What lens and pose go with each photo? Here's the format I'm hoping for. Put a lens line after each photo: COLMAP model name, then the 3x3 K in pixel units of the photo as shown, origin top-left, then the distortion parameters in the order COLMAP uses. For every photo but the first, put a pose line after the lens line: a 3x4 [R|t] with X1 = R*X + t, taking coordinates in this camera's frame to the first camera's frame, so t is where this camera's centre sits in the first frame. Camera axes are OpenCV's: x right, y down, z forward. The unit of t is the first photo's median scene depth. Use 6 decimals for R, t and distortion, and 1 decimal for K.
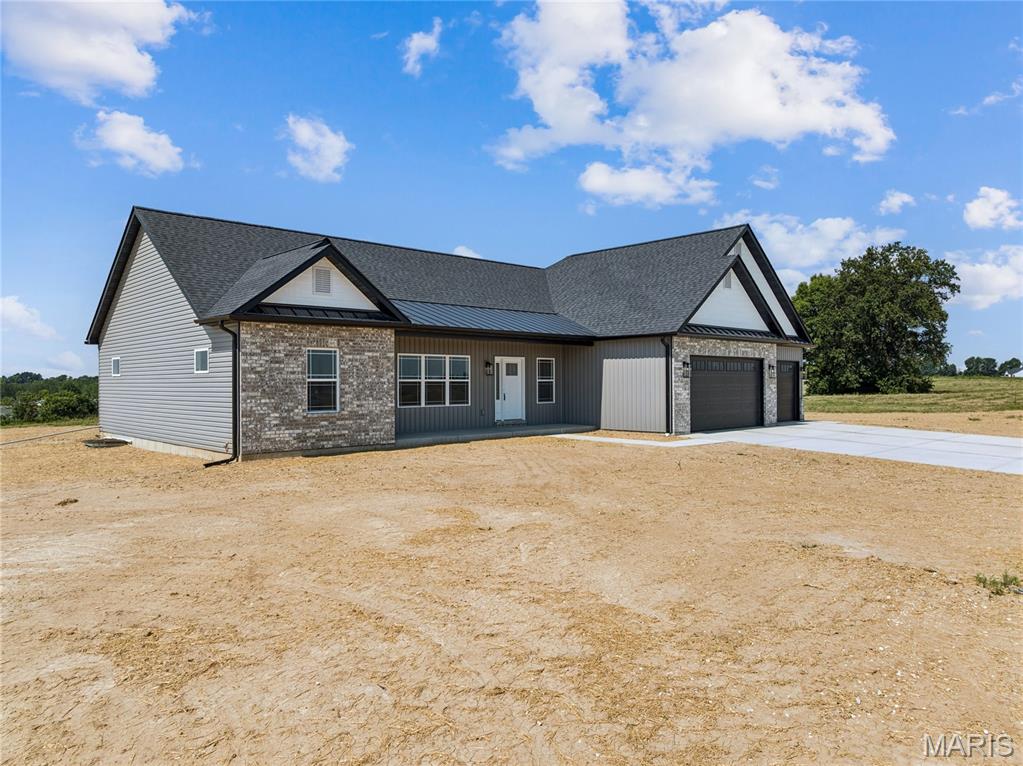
lens RADIAL K [[716.0, 0, 509.0], [0, 716.0, 379.5], [0, 0, 1]] dist [-0.034015, 0.002626]
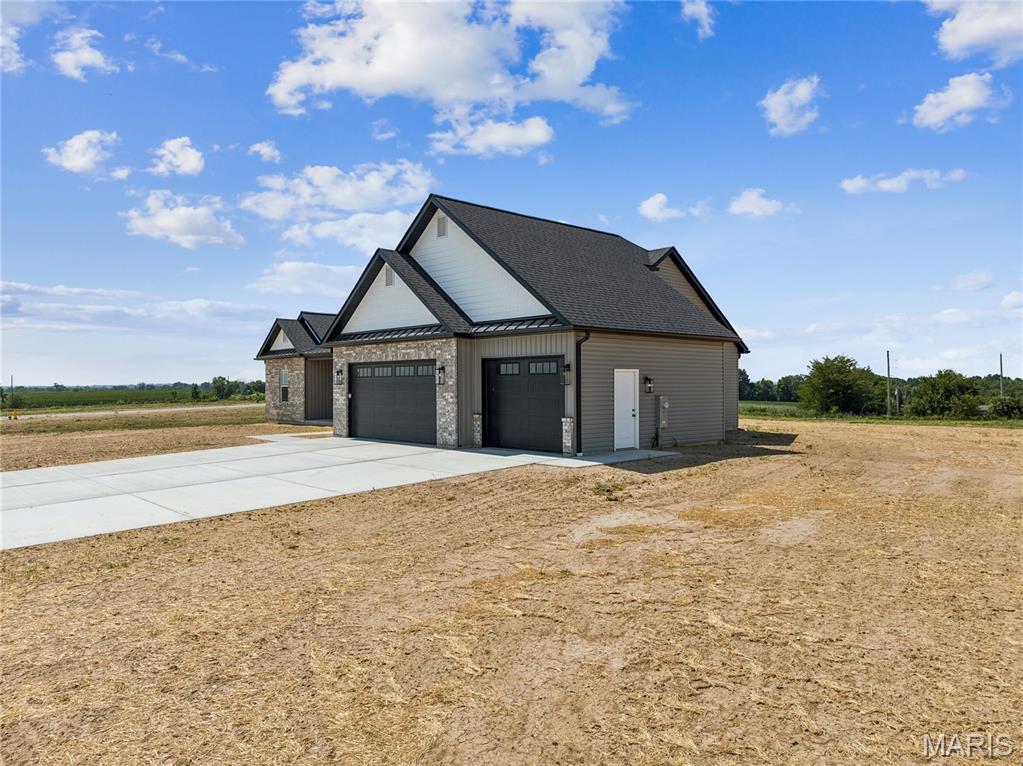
lens RADIAL K [[719.2, 0, 507.7], [0, 719.2, 388.0], [0, 0, 1]] dist [-0.033761, 0.002559]
pose [[-0.010565, 0.009322, -0.999901, 1.223575], [0.009019, 0.999917, 0.009227, -0.004989], [0.999904, -0.008920, -0.010649, 1.163981]]
